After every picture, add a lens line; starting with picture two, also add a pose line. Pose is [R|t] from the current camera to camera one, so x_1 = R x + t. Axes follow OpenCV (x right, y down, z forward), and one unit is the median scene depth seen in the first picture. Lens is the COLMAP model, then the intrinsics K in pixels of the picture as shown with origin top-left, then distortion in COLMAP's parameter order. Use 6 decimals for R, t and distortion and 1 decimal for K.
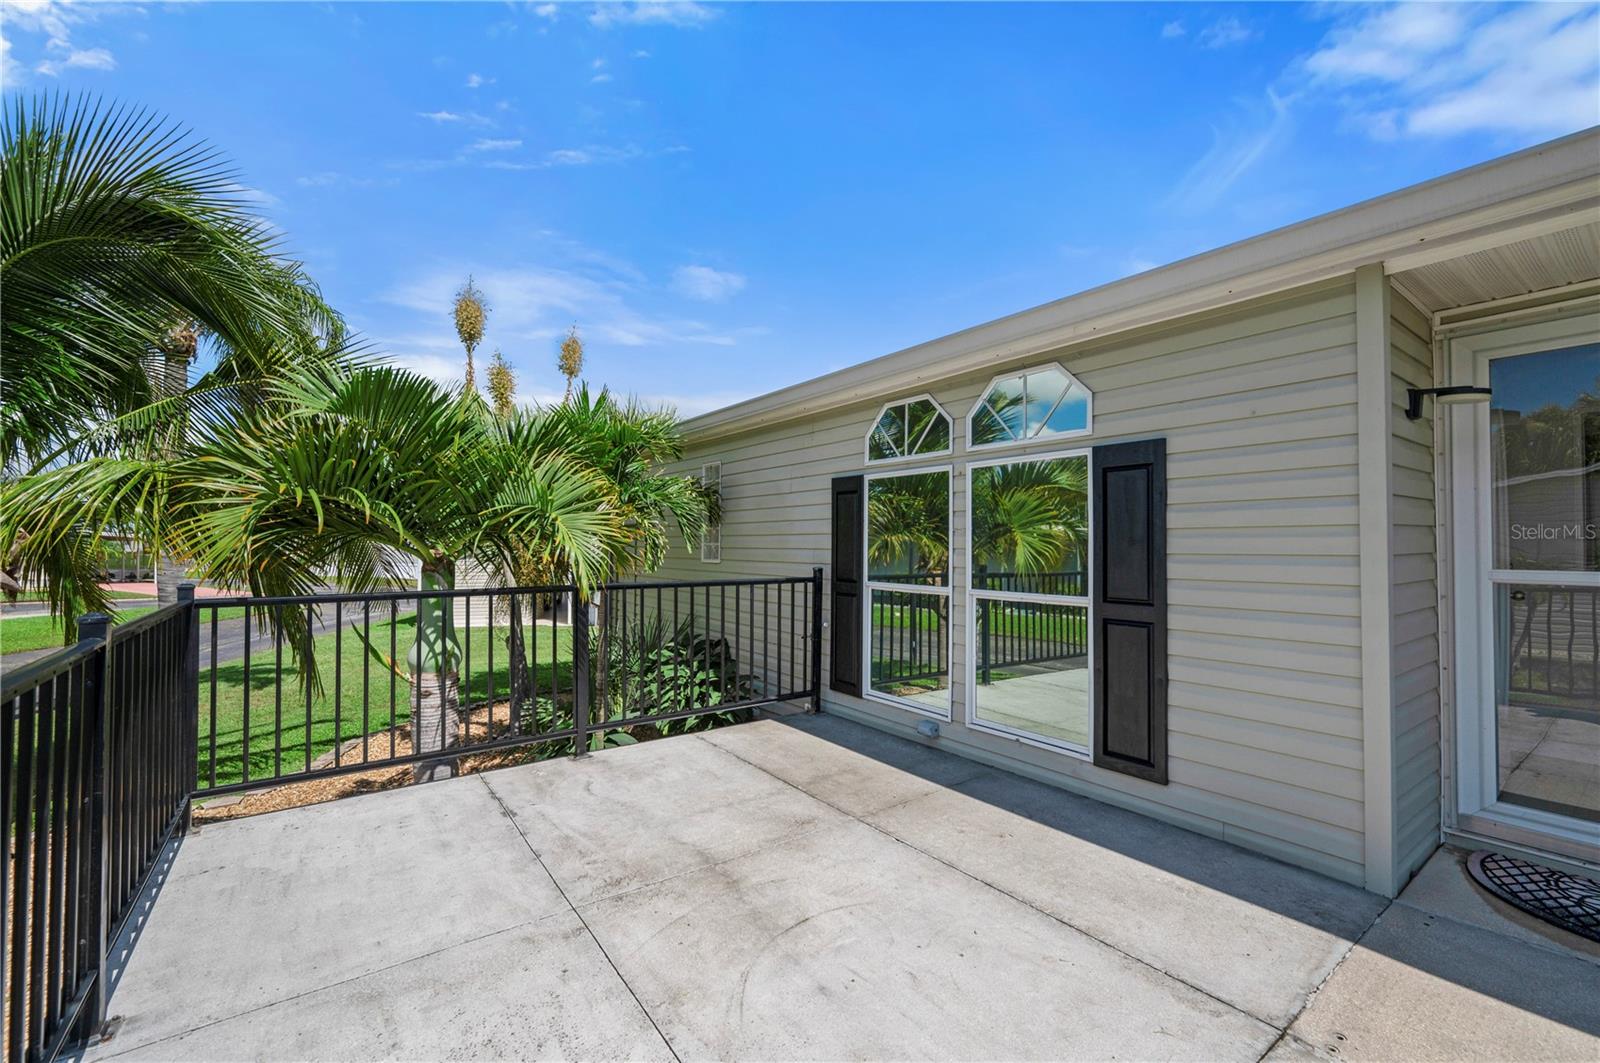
lens RADIAL K [[663.5, 0, 798.9], [0, 663.5, 532.1], [0, 0, 1]] dist [-0.001232, -0.000297]
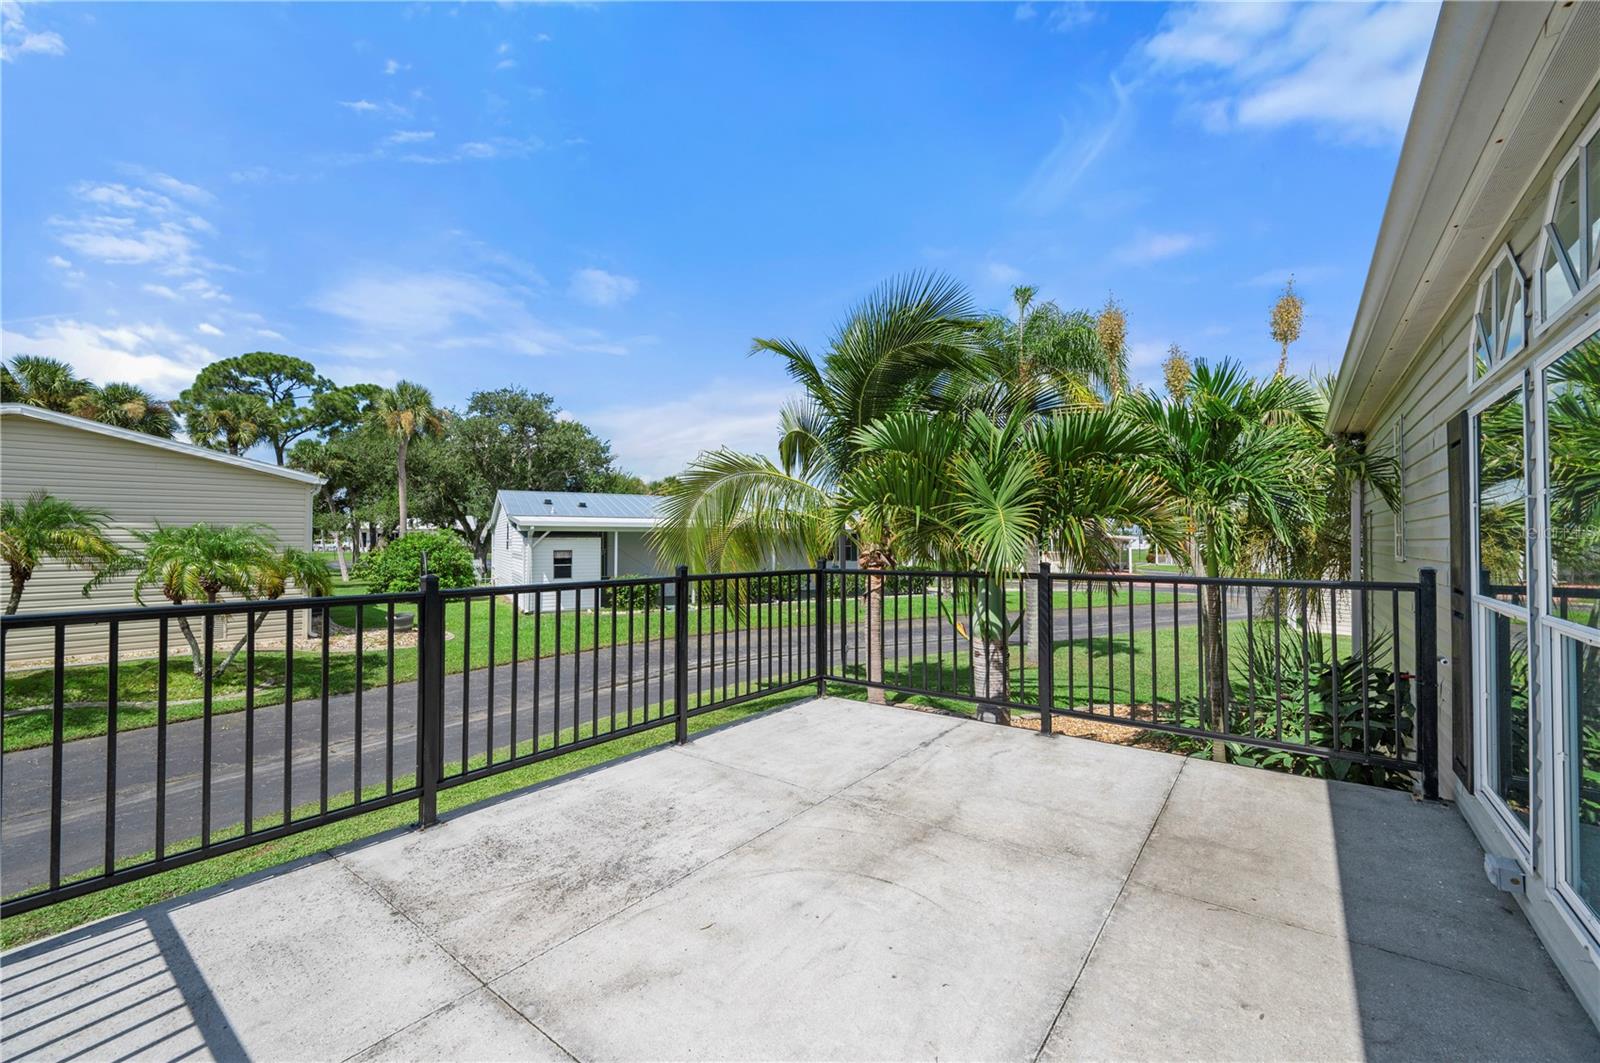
lens RADIAL K [[640.7, 0, 804.5], [0, 640.7, 534.4], [0, 0, 1]] dist [0.000888, 0.000330]
pose [[0.288702, -0.014464, -0.957310, 0.717316], [0.022947, 0.999703, -0.008184, 0.017612], [0.957144, -0.019605, 0.288949, 0.424384]]
